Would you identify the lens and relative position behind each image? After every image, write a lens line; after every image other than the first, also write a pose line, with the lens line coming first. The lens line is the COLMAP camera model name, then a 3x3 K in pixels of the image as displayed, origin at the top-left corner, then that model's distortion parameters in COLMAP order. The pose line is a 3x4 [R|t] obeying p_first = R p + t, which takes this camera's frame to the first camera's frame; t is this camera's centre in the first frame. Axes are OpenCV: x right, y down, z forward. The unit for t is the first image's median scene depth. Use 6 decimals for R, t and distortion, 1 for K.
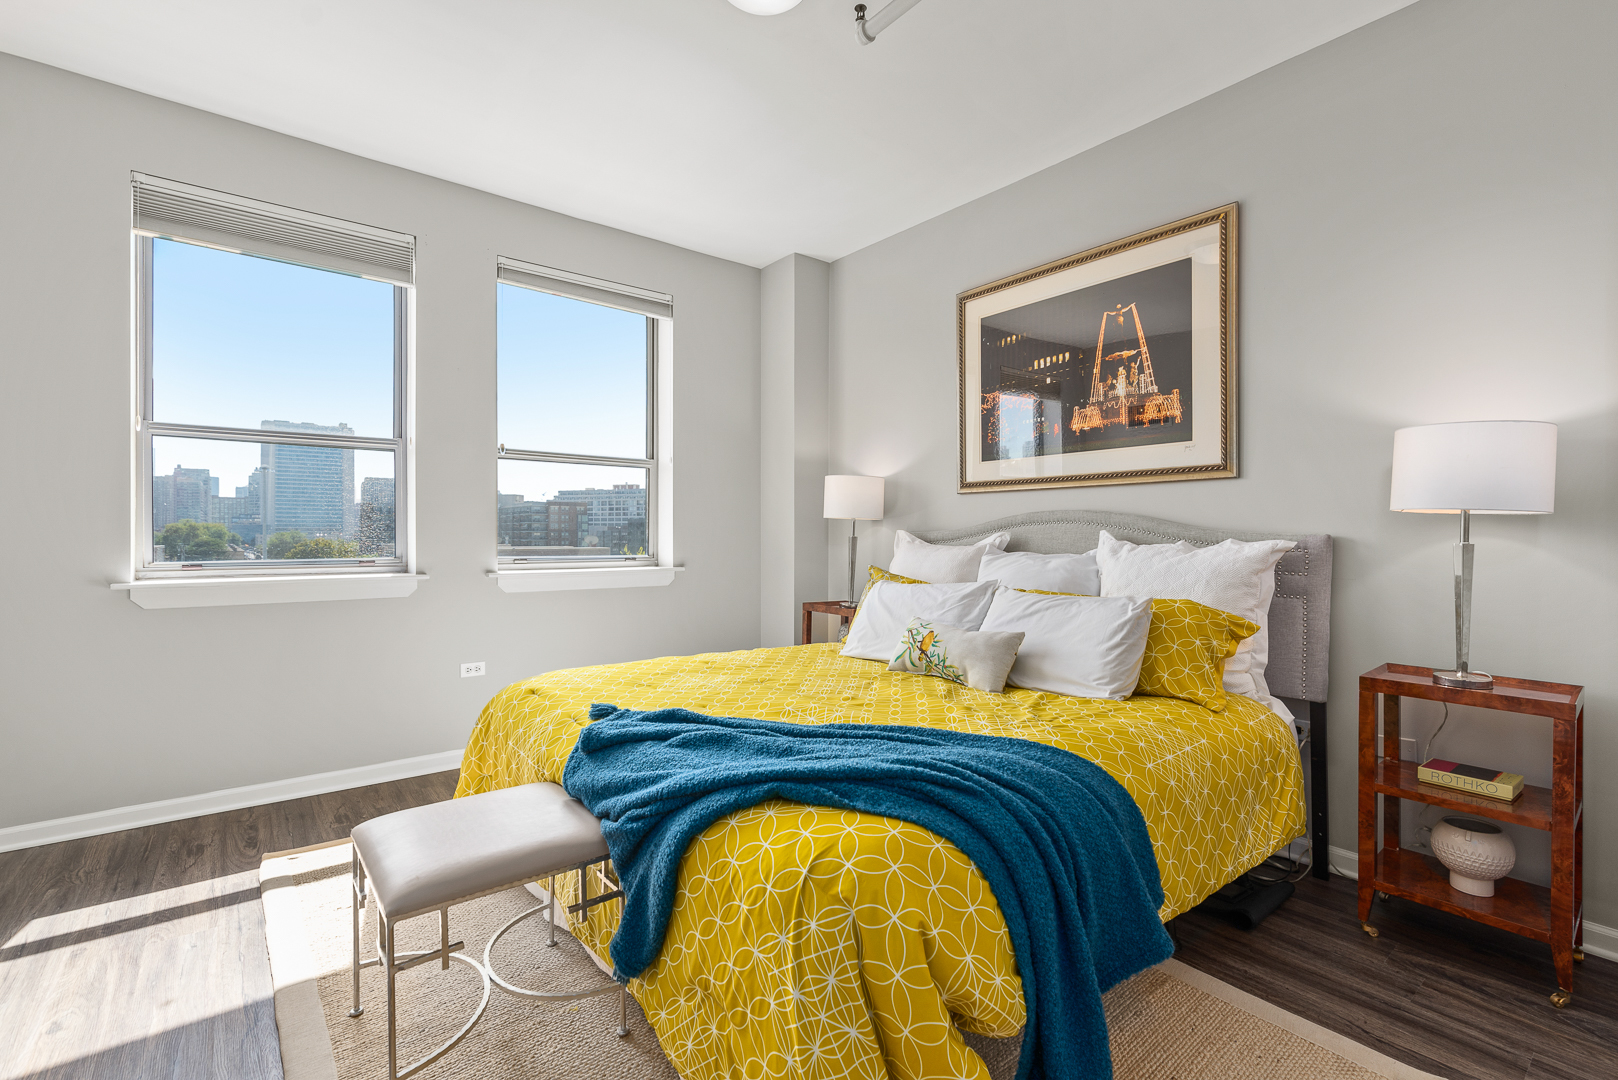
lens RADIAL K [[713.6, 0, 817.6], [0, 713.6, 538.0], [0, 0, 1]] dist [0.001234, 0.001267]
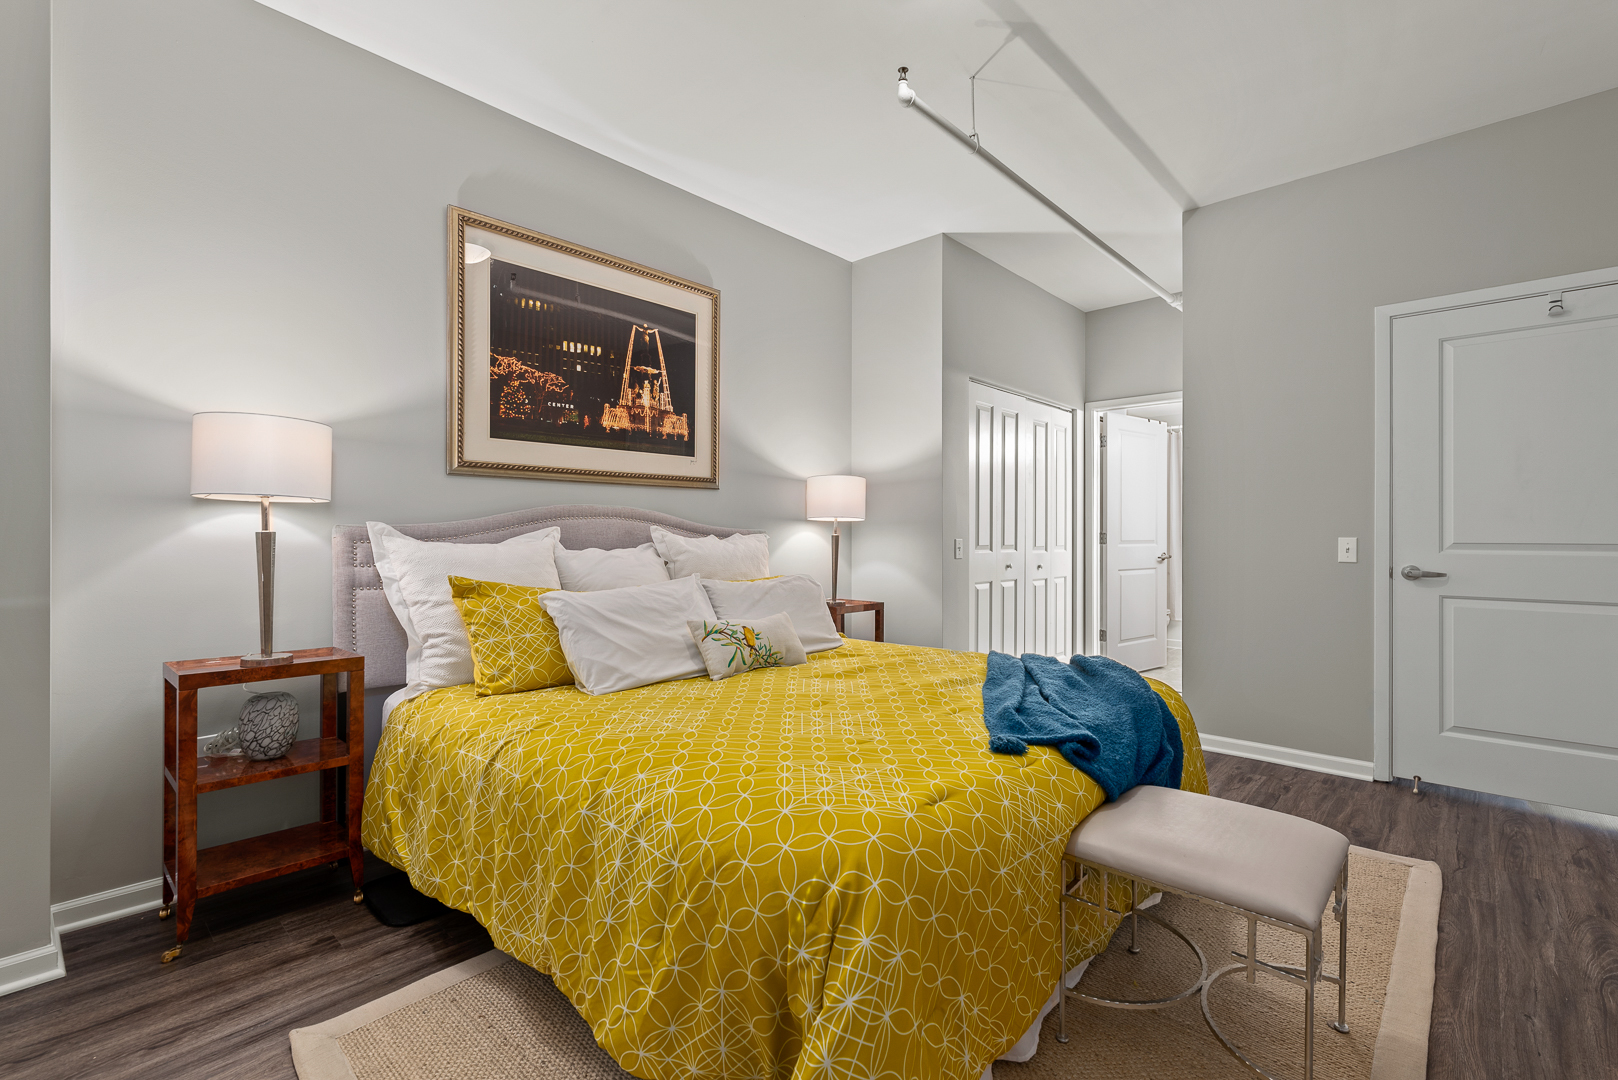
lens RADIAL K [[713.6, 0, 820.4], [0, 713.6, 538.3], [0, 0, 1]] dist [0.001234, 0.001267]
pose [[-0.126322, -0.018382, 0.991819, -0.733476], [-0.008654, 0.999811, 0.017428, -0.012485], [-0.991951, -0.006382, -0.126458, 0.869315]]
